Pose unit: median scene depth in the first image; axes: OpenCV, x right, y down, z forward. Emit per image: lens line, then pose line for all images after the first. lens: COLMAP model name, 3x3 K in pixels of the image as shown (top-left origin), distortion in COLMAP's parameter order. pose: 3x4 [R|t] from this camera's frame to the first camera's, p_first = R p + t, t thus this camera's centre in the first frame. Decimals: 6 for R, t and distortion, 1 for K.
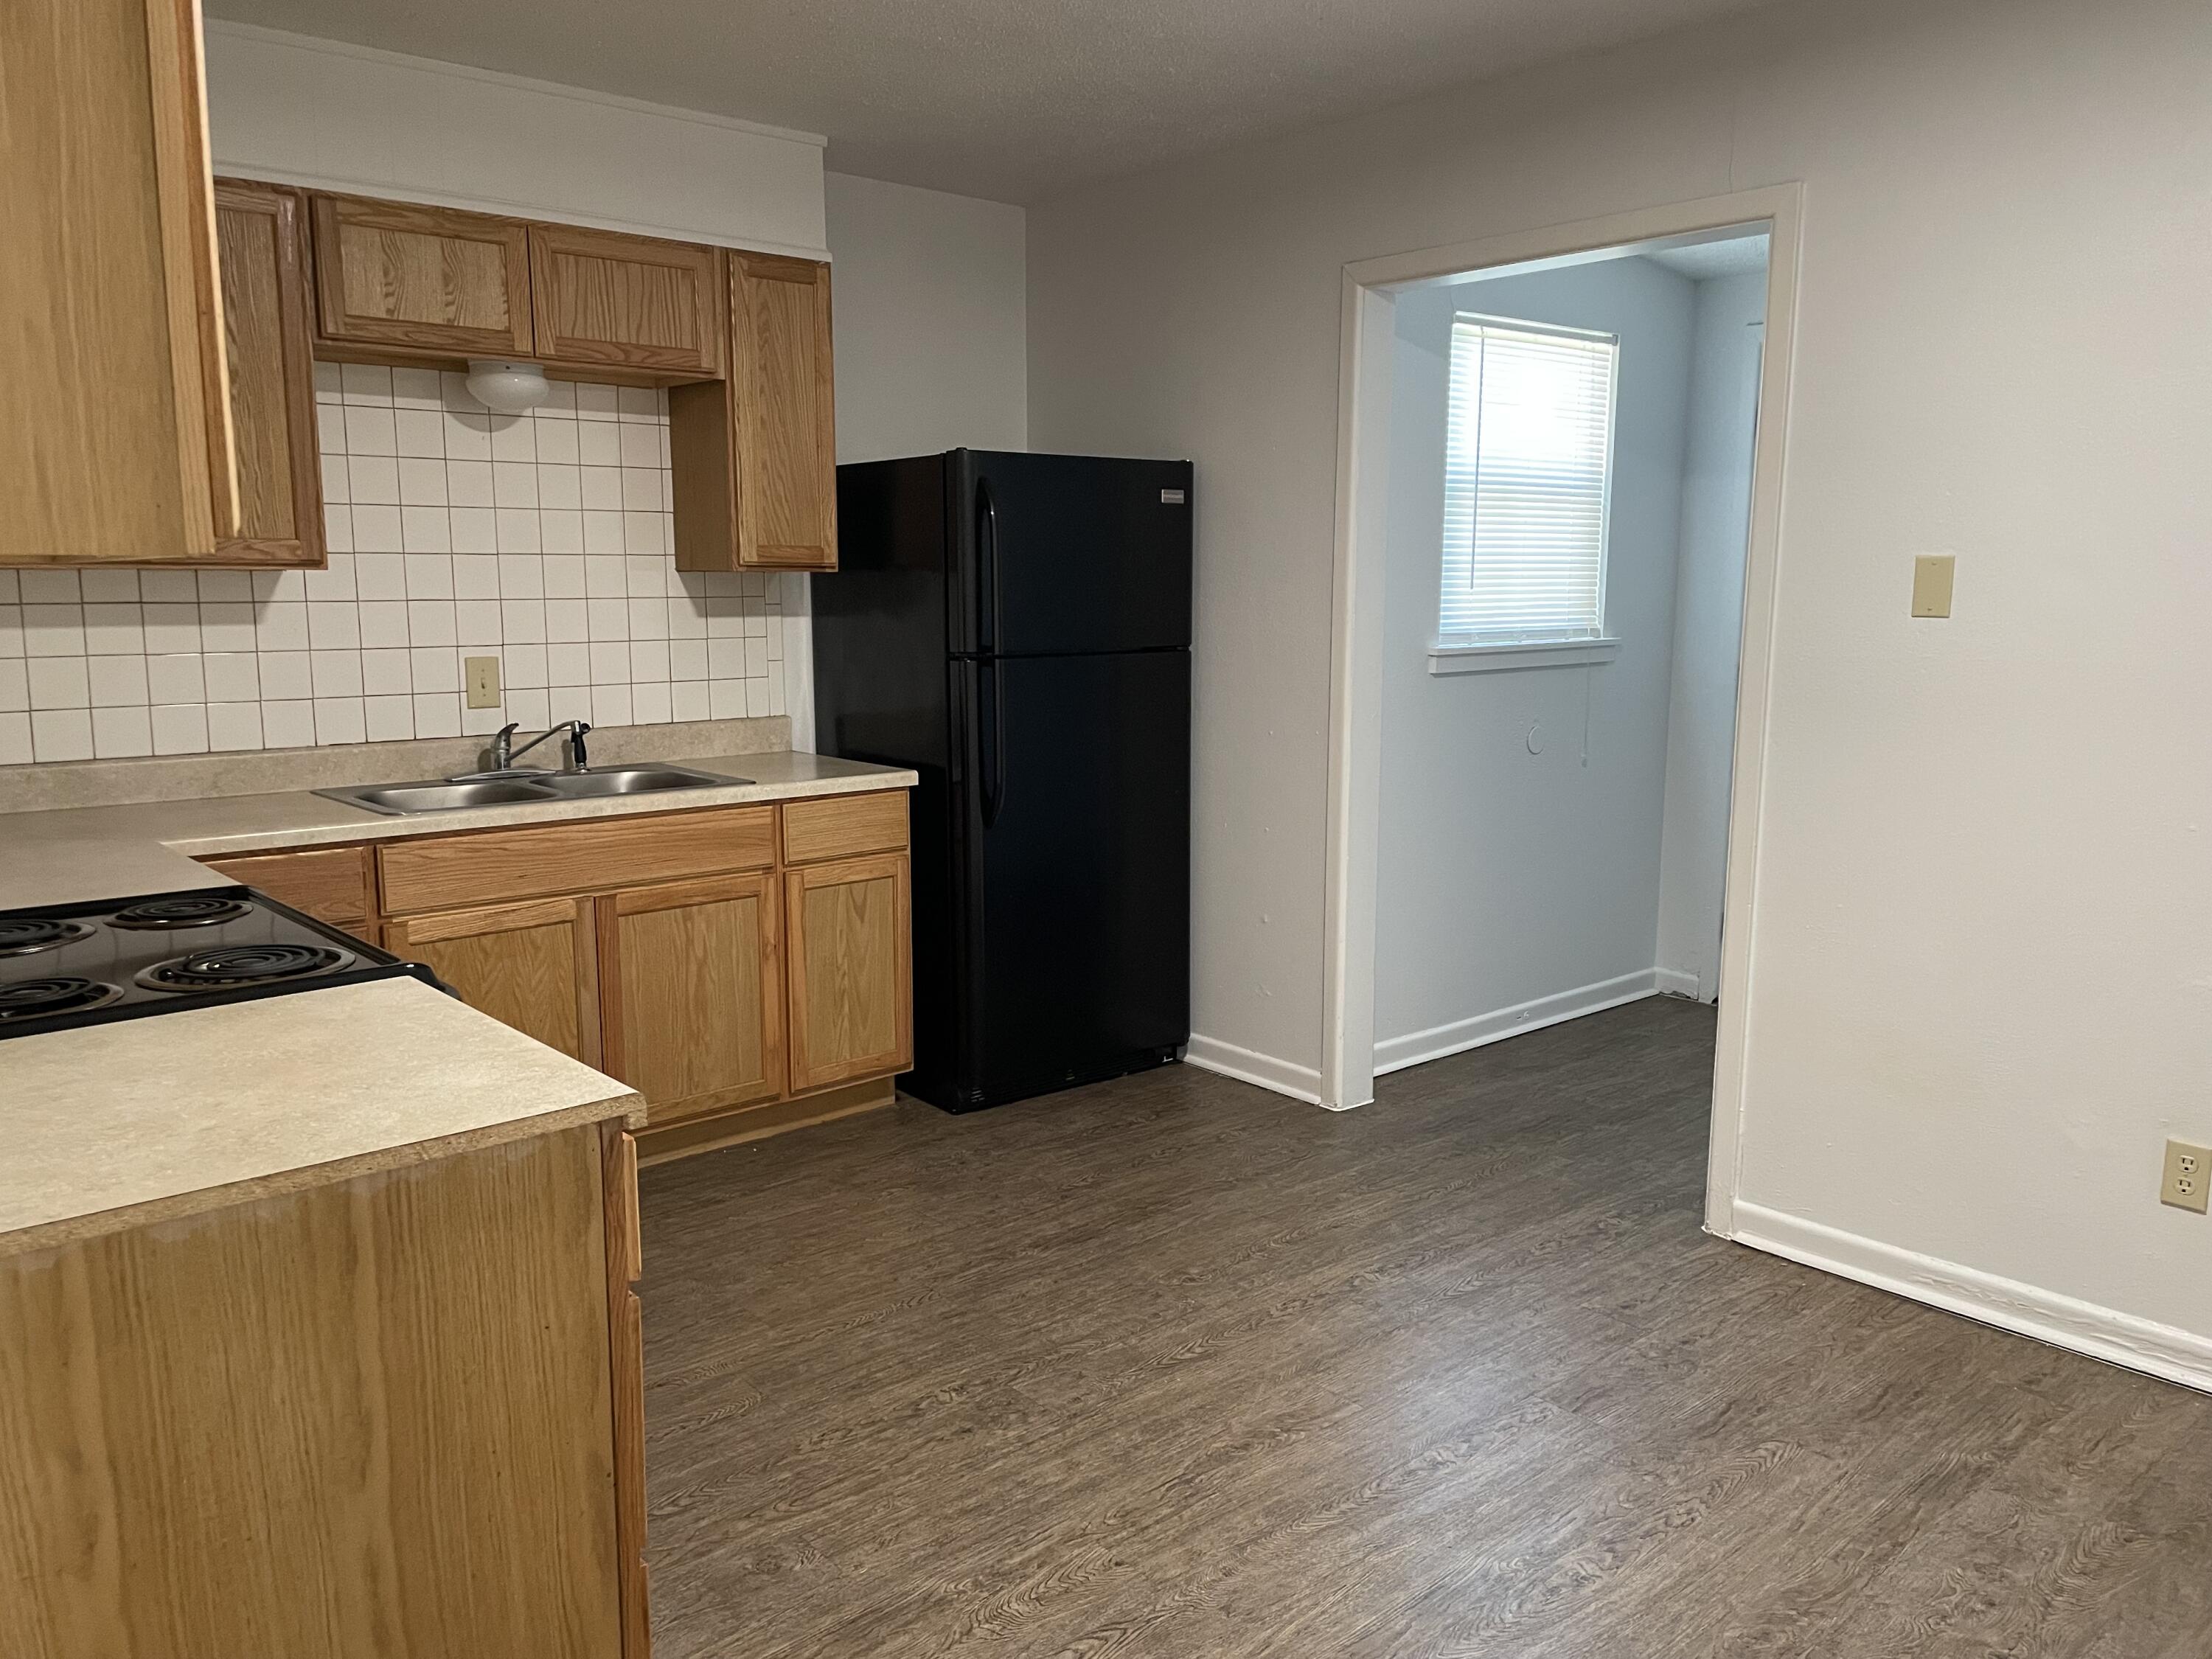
lens RADIAL K [[1694.5, 0, 1106.0], [0, 1694.5, 829.5], [0, 0, 1]] dist [0.113330, -0.156918]
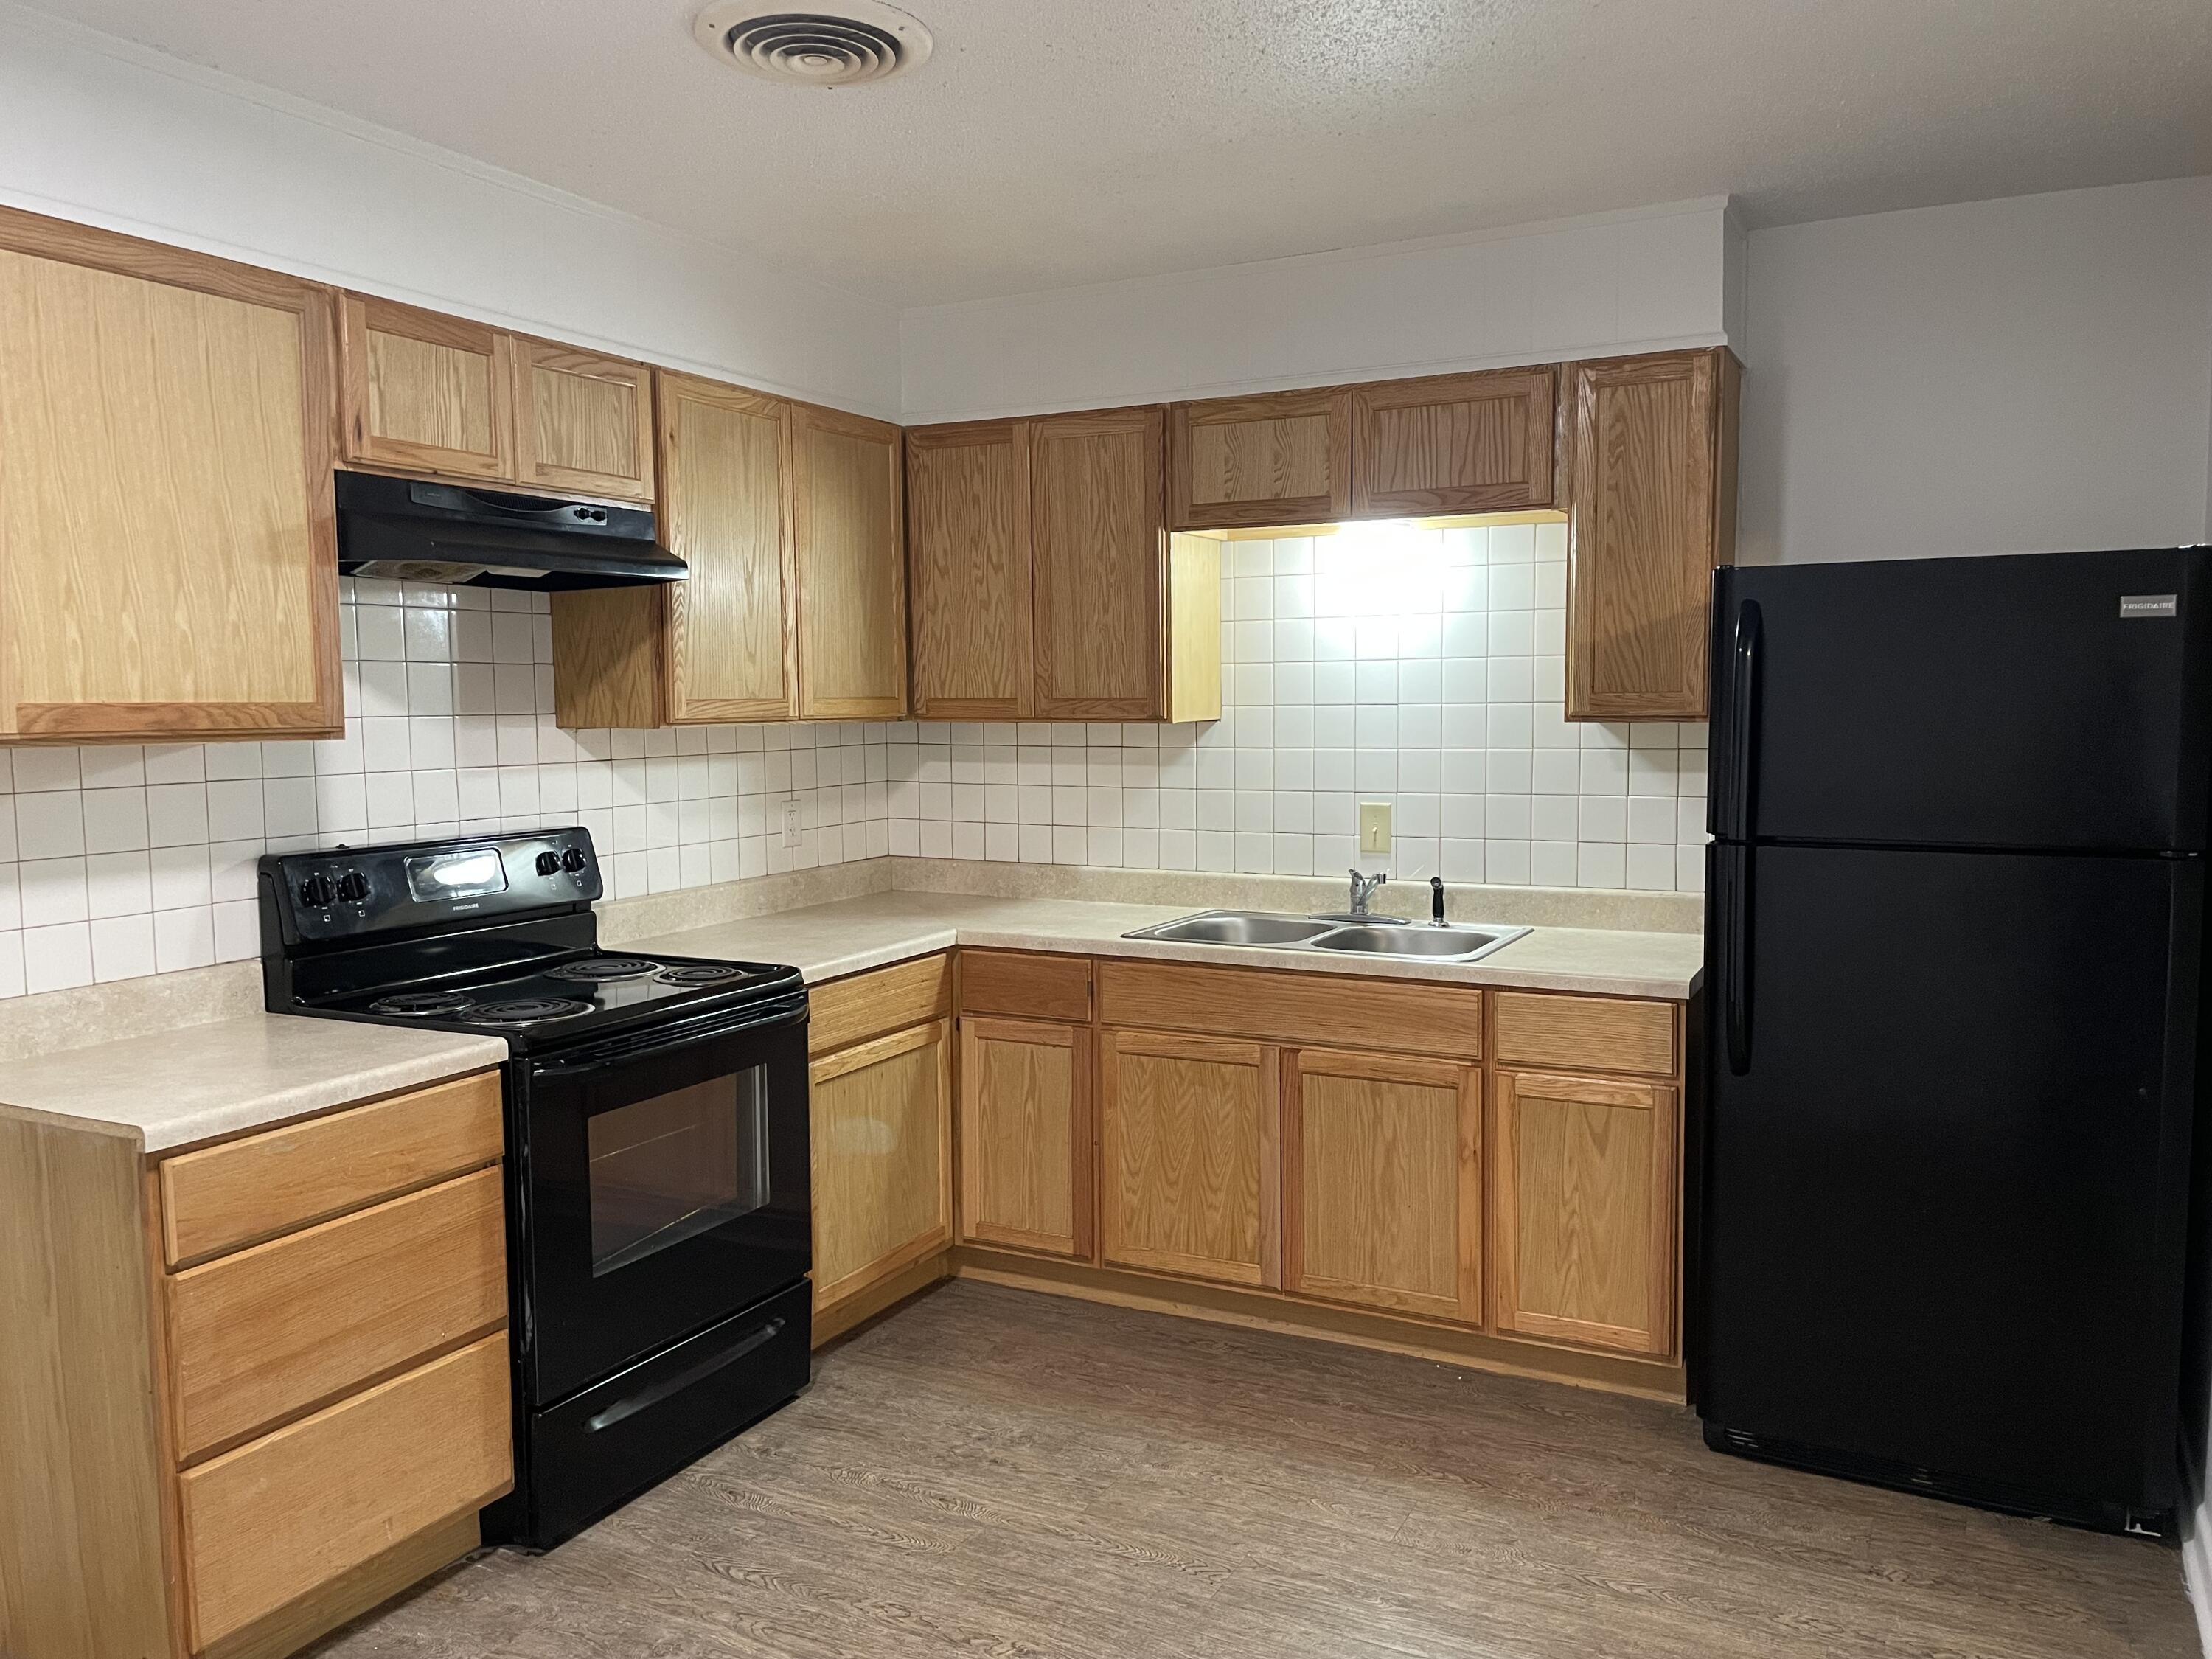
lens RADIAL K [[1694.5, 0, 1106.0], [0, 1694.5, 829.5], [0, 0, 1]] dist [0.113330, -0.156918]
pose [[0.360628, 0.075526, -0.929647, 0.543267], [-0.131204, 0.990913, 0.029607, -0.096657], [0.923436, 0.111296, 0.367260, 0.491683]]
